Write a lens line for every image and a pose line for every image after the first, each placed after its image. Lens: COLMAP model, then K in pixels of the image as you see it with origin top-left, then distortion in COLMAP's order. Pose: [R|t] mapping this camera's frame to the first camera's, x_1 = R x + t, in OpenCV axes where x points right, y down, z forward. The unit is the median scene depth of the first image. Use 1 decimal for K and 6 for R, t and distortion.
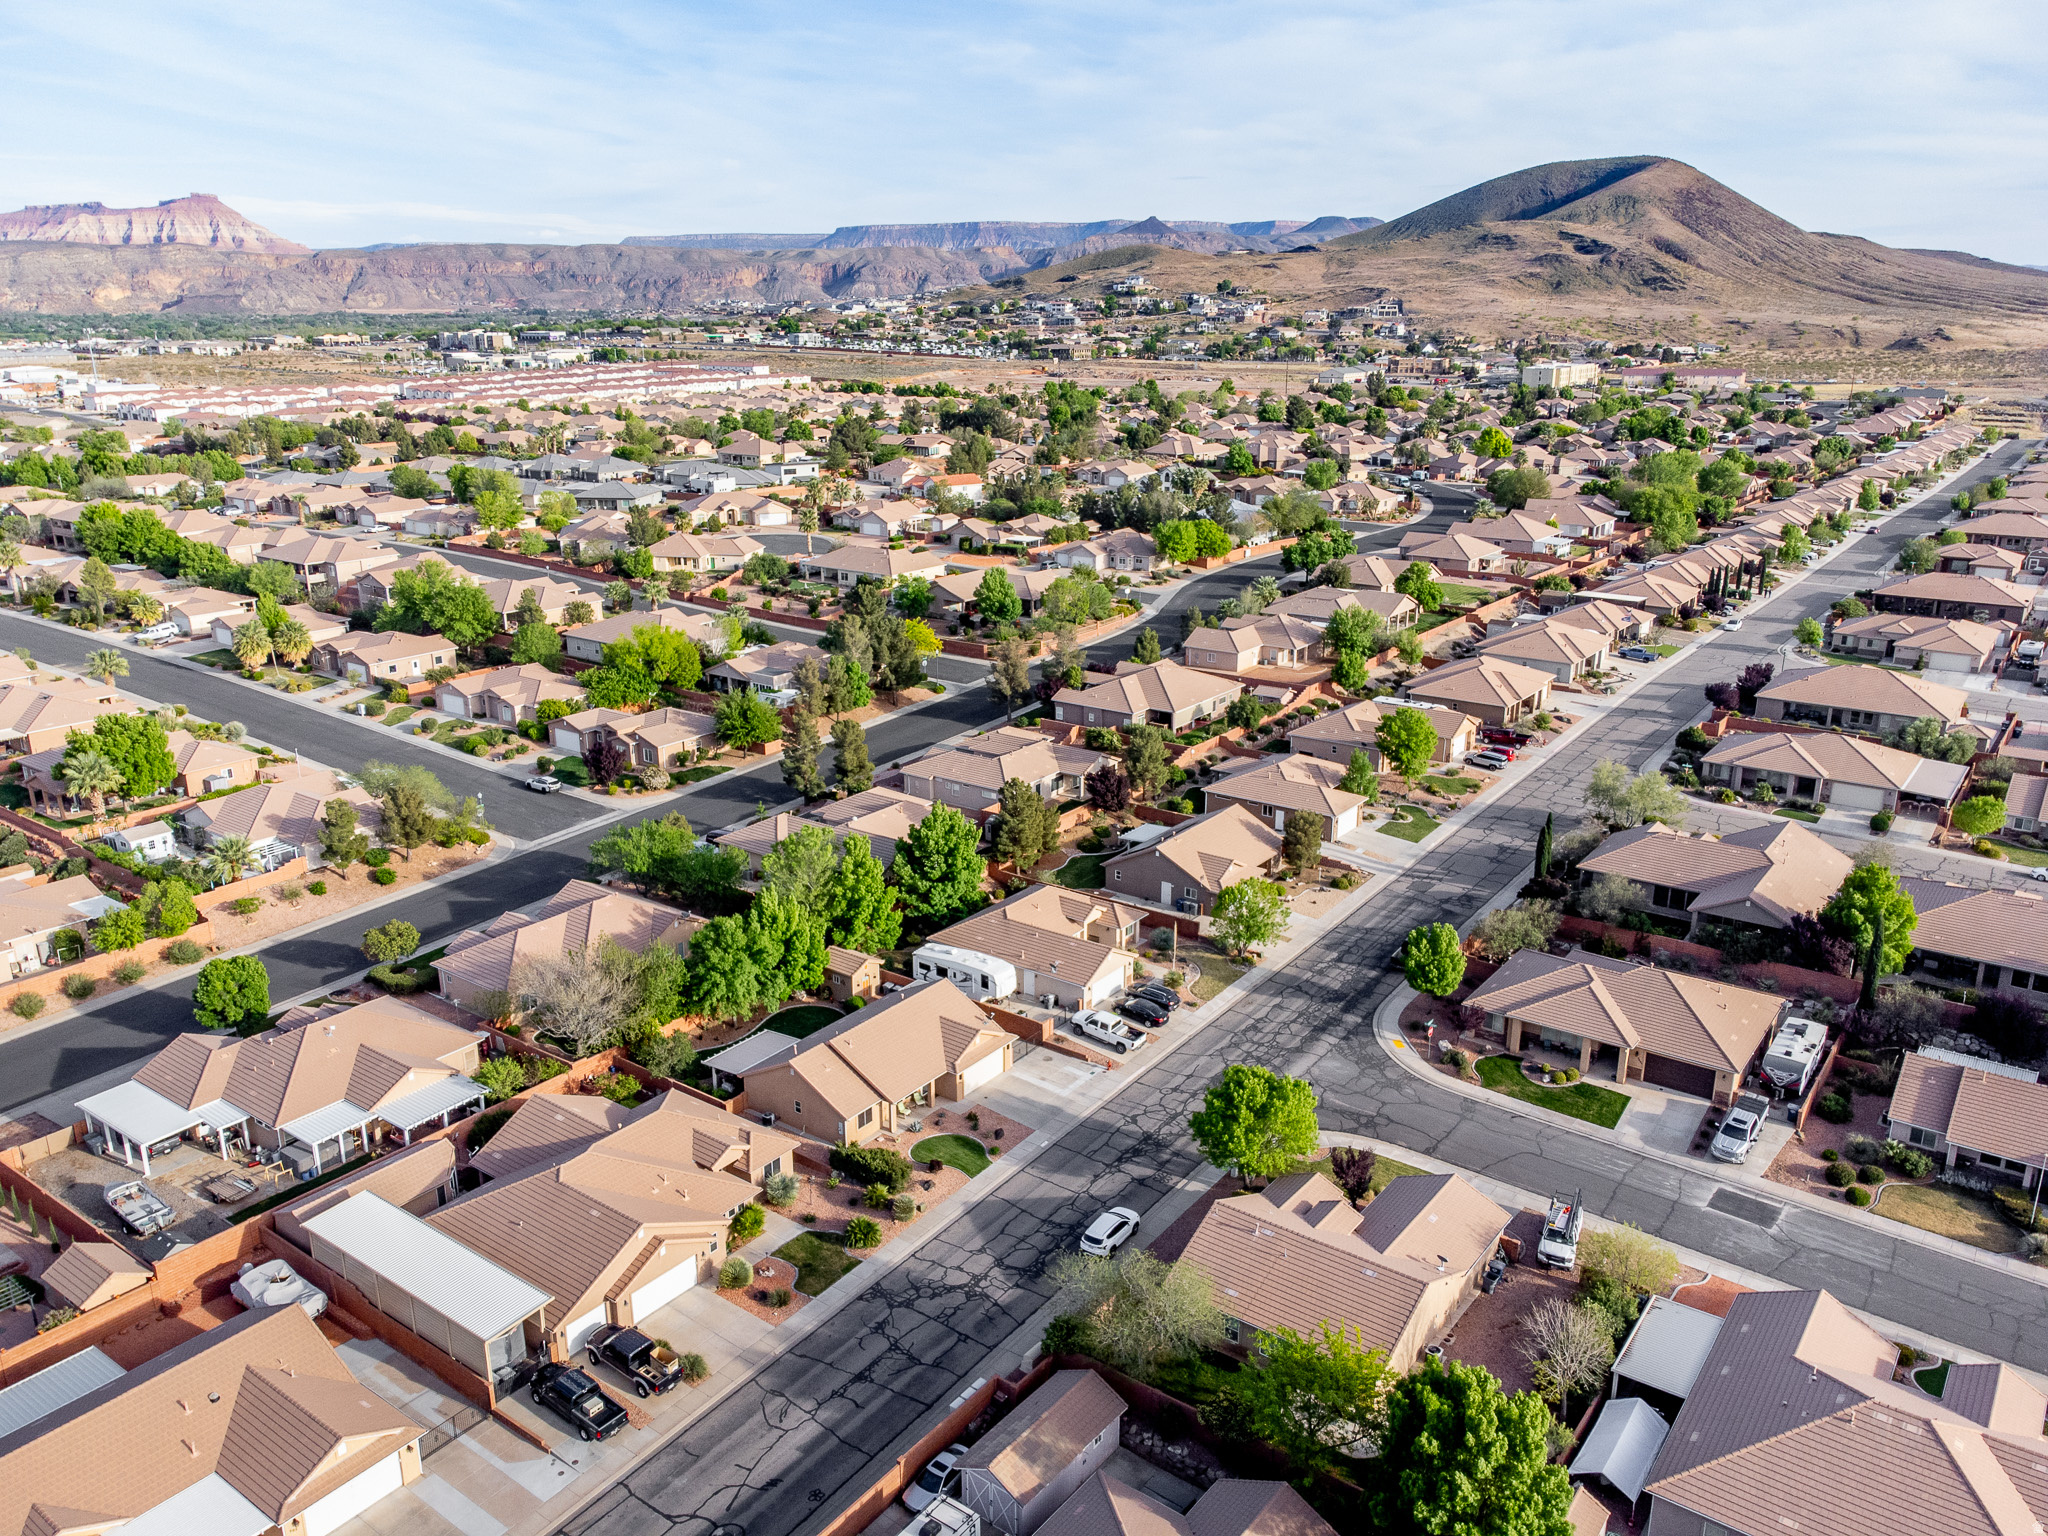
lens RADIAL K [[1514.8, 0, 1025.7], [0, 1514.8, 797.8], [0, 0, 1]] dist [0.018896, 0.004721]
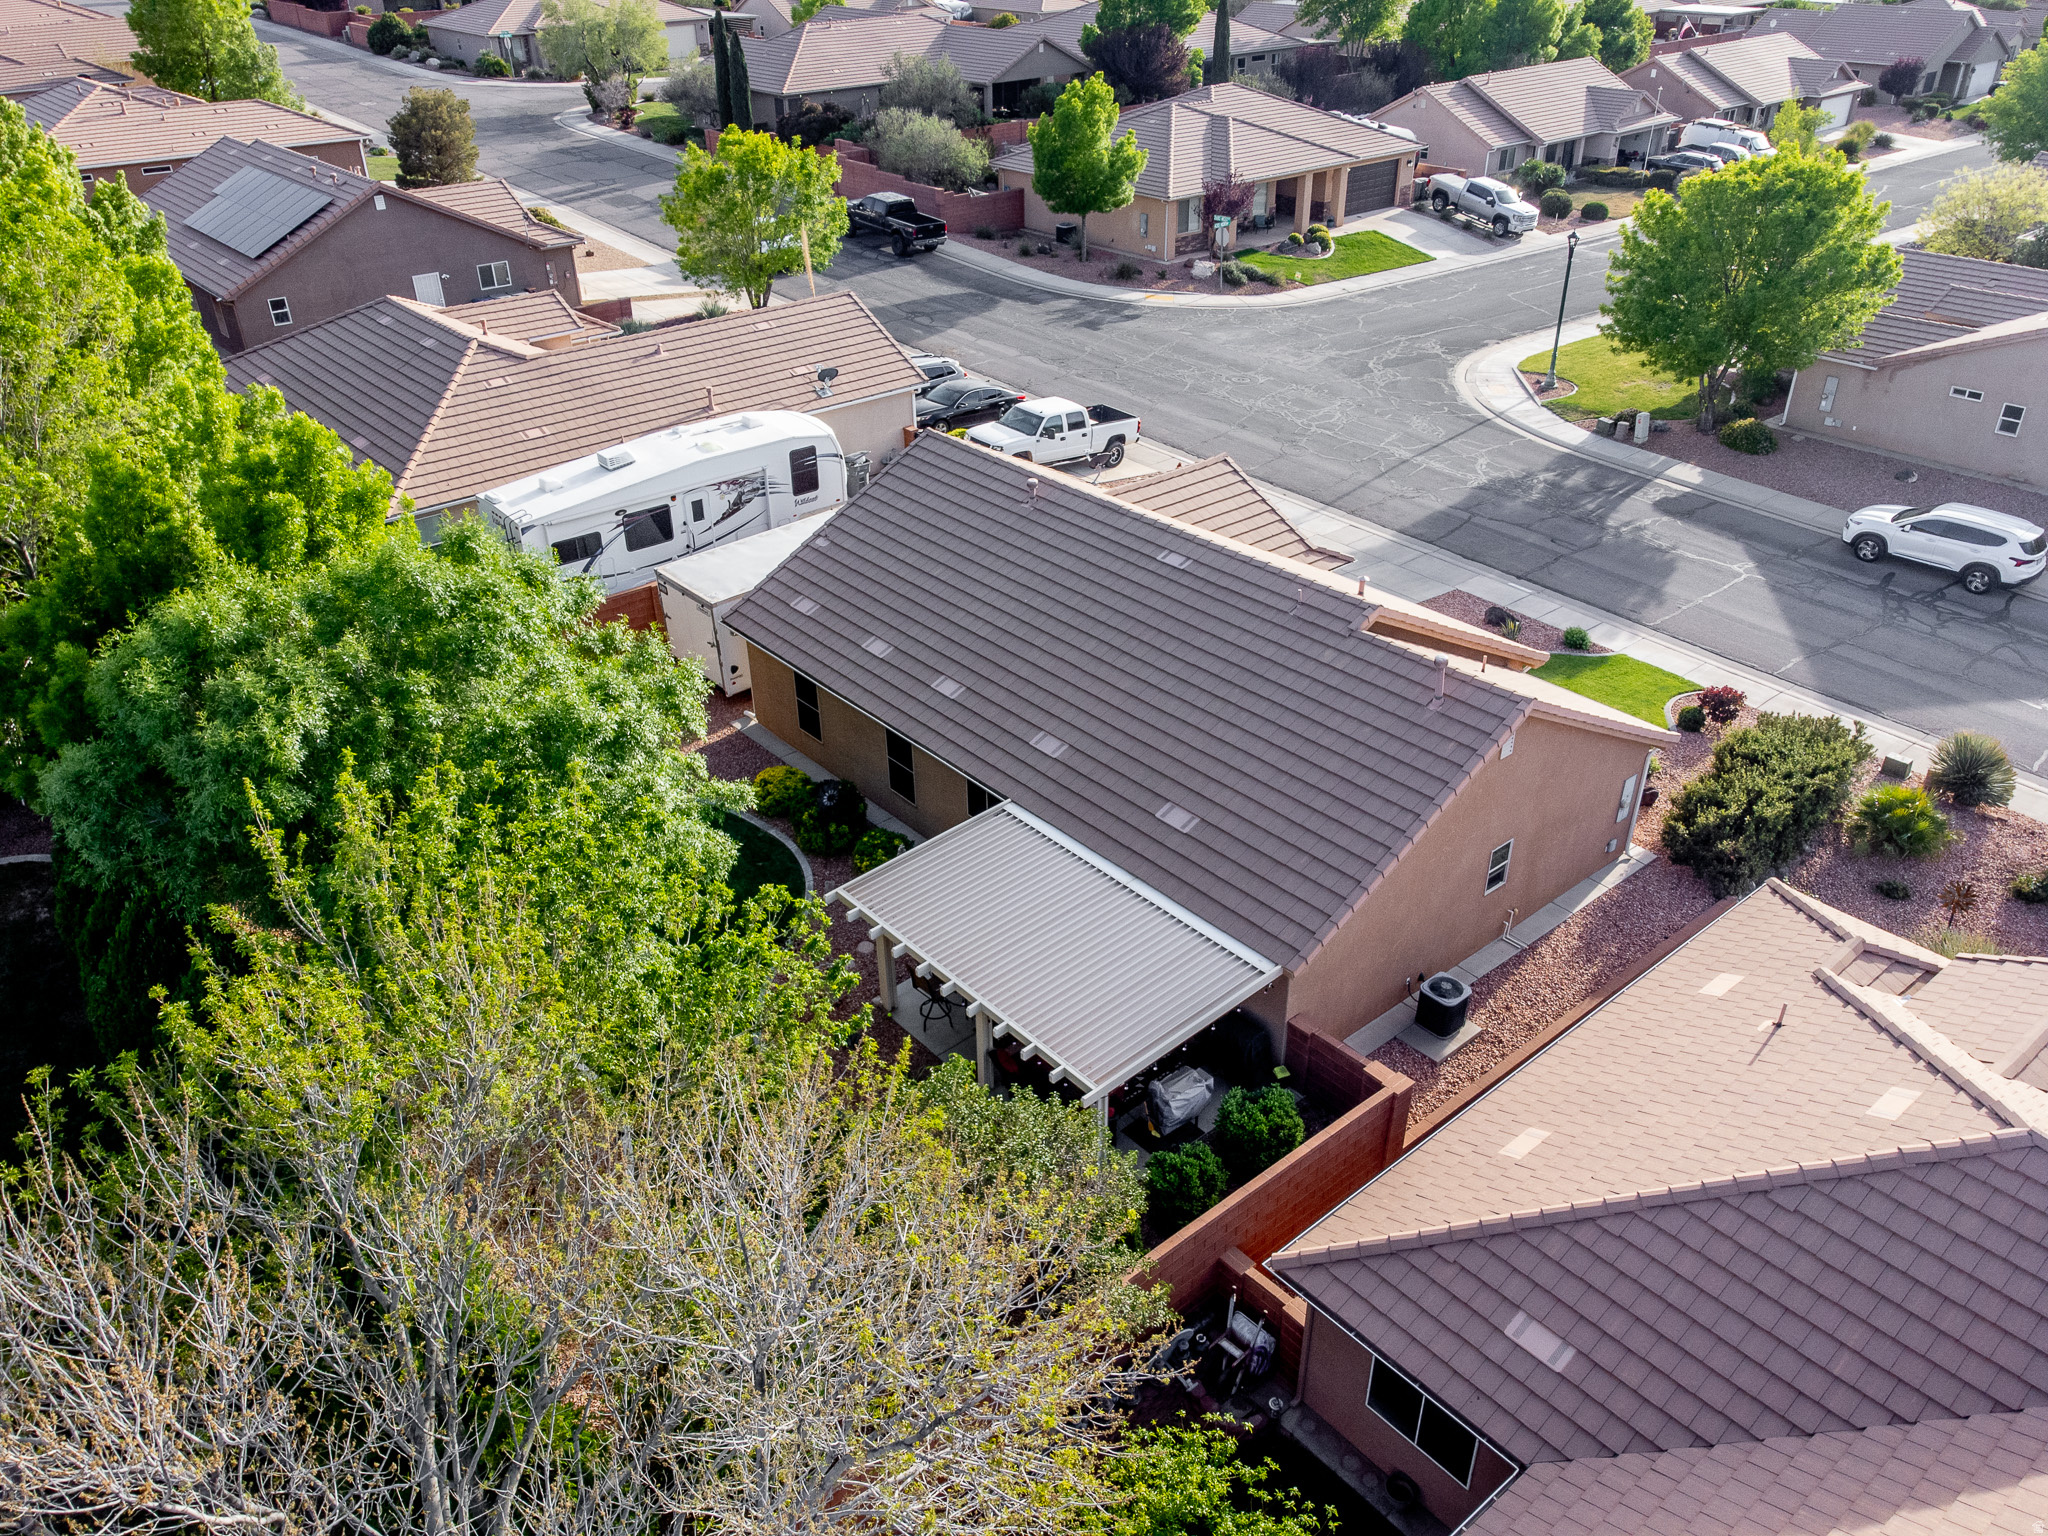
lens RADIAL K [[1527.9, 0, 1018.6], [0, 1527.9, 765.3], [0, 0, 1]] dist [0.008336, 0.012528]
pose [[0.234844, -0.490579, 0.839155, -0.358561], [0.308959, 0.856202, 0.414080, 0.060392], [-0.921625, 0.162020, 0.352643, 0.954300]]
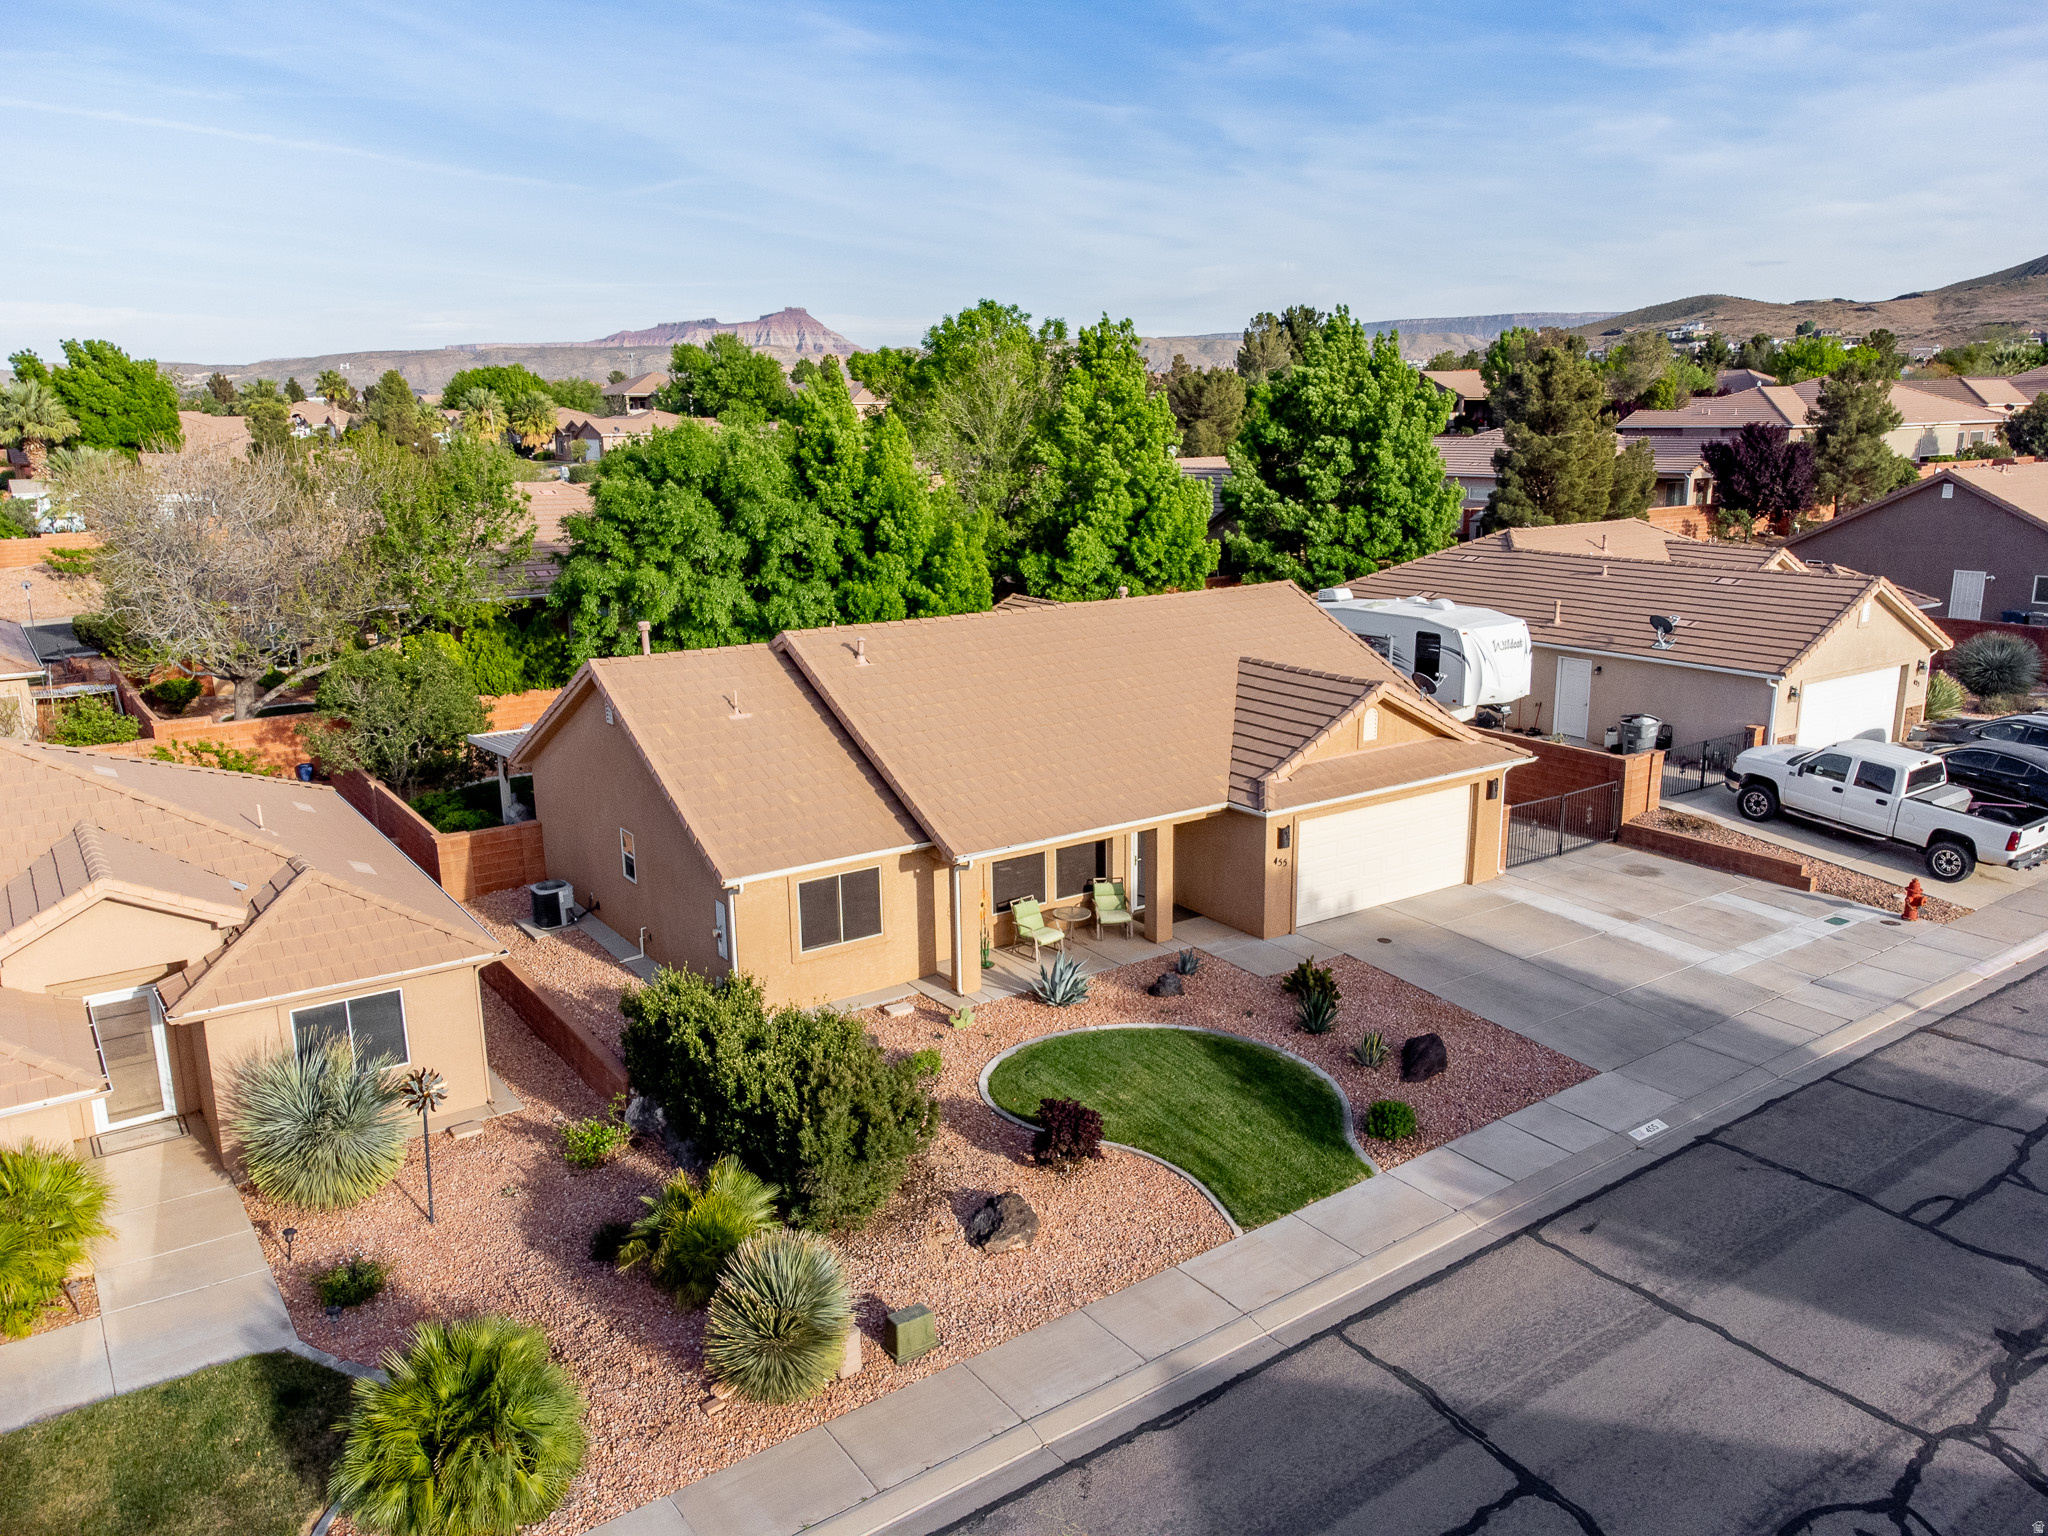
lens RADIAL K [[1527.9, 0, 1018.6], [0, 1527.9, 765.3], [0, 0, 1]] dist [0.008336, 0.012528]
pose [[0.945930, 0.065487, -0.317692, -0.005230], [-0.091962, 0.993366, -0.069050, 0.194793], [0.311062, 0.094532, 0.945677, 0.750864]]
